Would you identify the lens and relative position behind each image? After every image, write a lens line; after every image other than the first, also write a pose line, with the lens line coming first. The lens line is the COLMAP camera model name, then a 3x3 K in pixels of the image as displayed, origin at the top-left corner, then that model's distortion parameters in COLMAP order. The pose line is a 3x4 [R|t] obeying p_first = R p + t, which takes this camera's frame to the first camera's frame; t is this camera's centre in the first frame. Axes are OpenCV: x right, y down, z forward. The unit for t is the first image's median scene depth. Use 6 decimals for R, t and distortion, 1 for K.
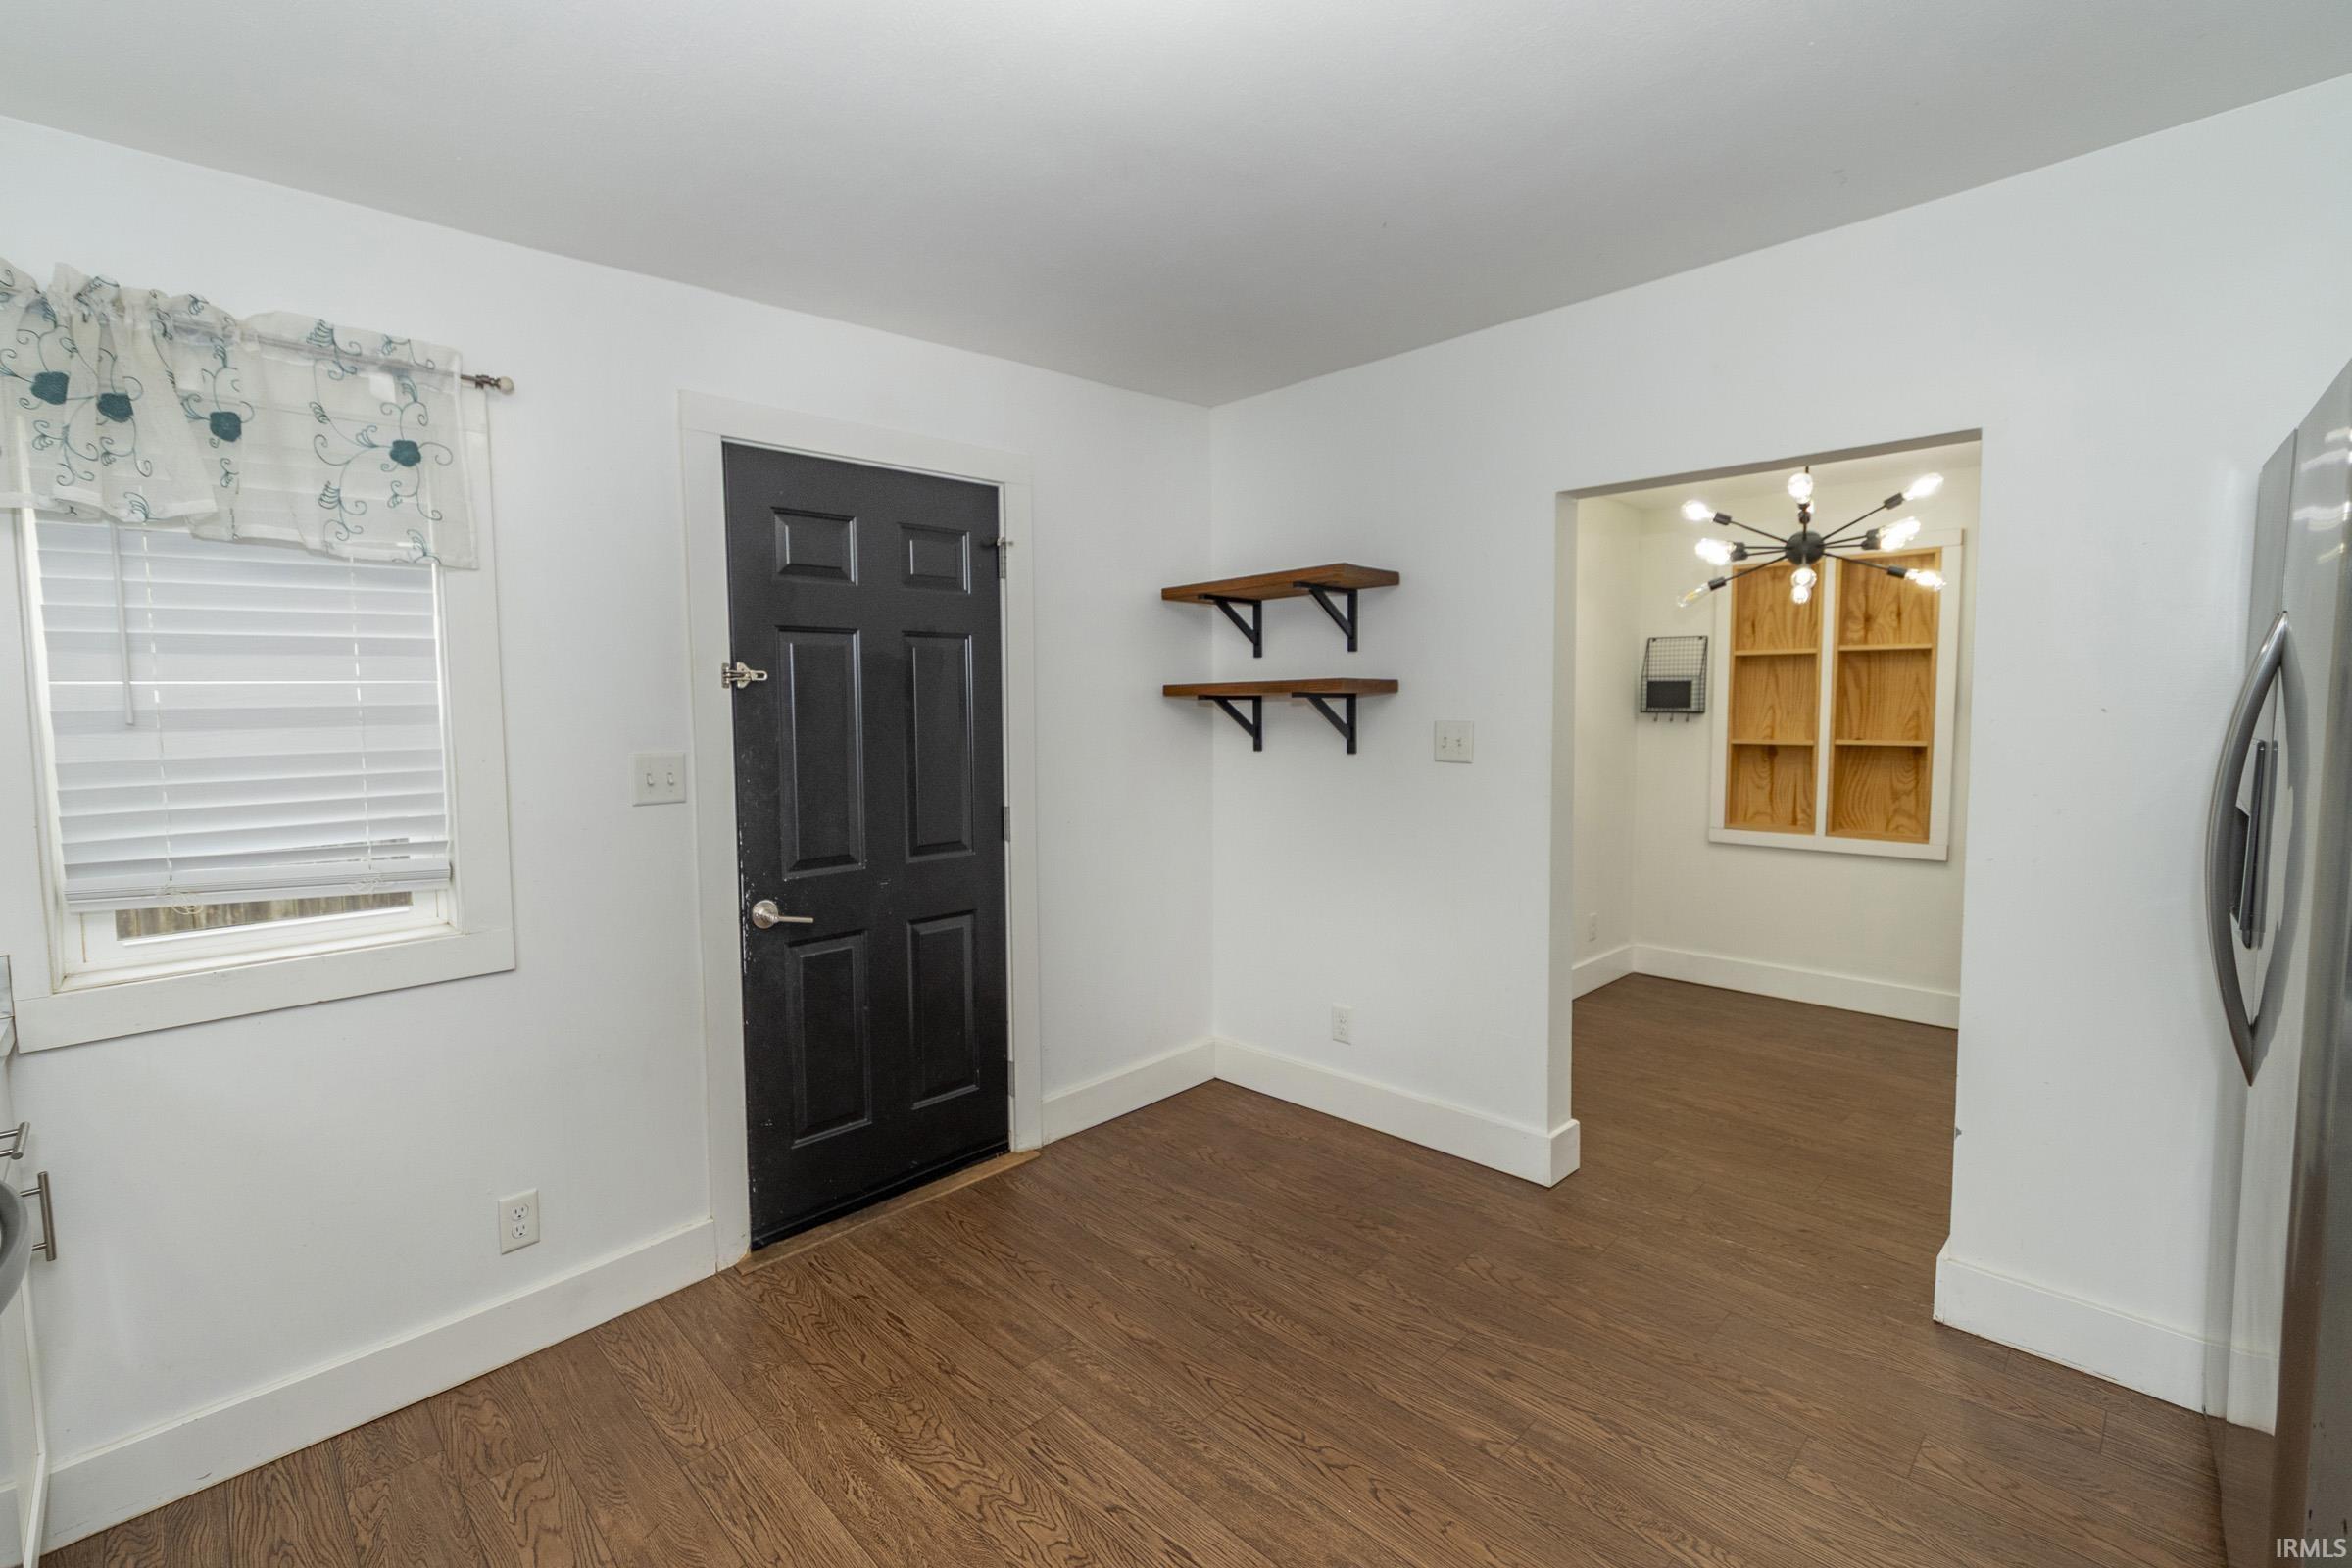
lens RADIAL K [[1038.1, 0, 1165.1], [0, 1038.1, 789.3], [0, 0, 1]] dist [-0.008069, 0.002391]
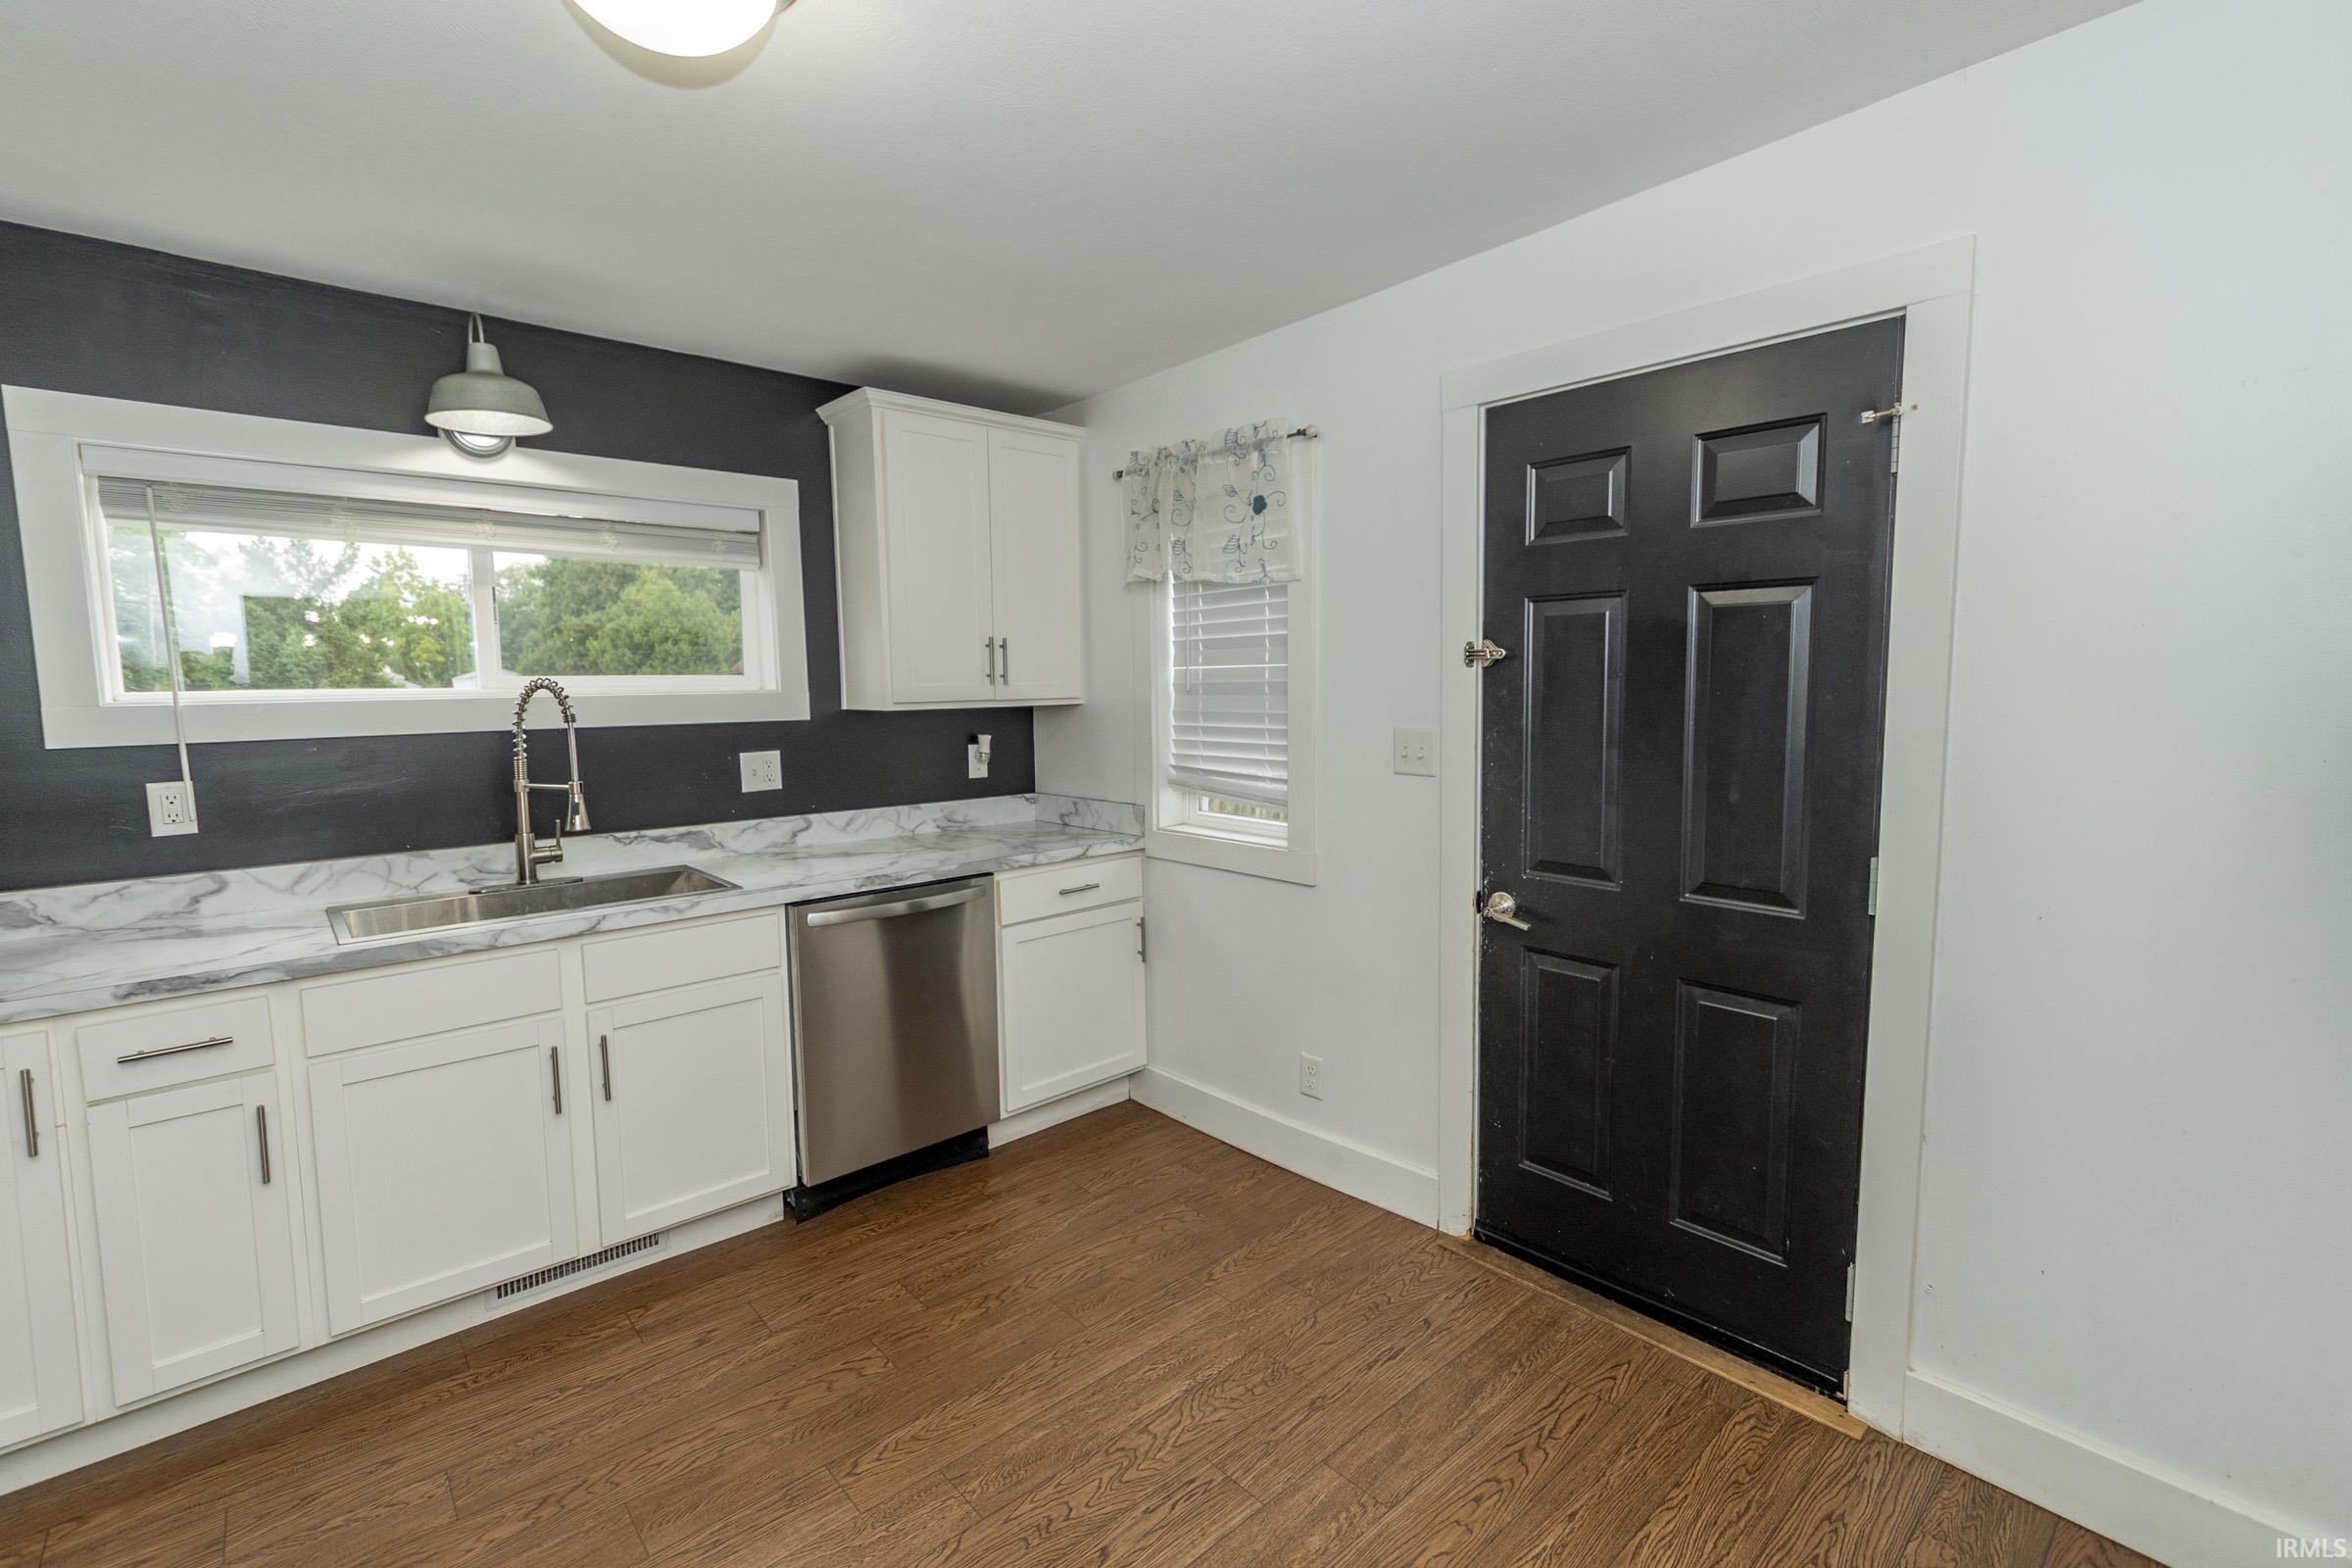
lens RADIAL K [[1038.1, 0, 1125.8], [0, 1038.1, 787.0], [0, 0, 1]] dist [-0.008069, 0.002391]
pose [[-0.076898, 0.134781, -0.987887, 0.651615], [-0.061454, 0.988296, 0.139621, -0.114955], [0.995143, 0.071446, -0.067715, 0.842280]]
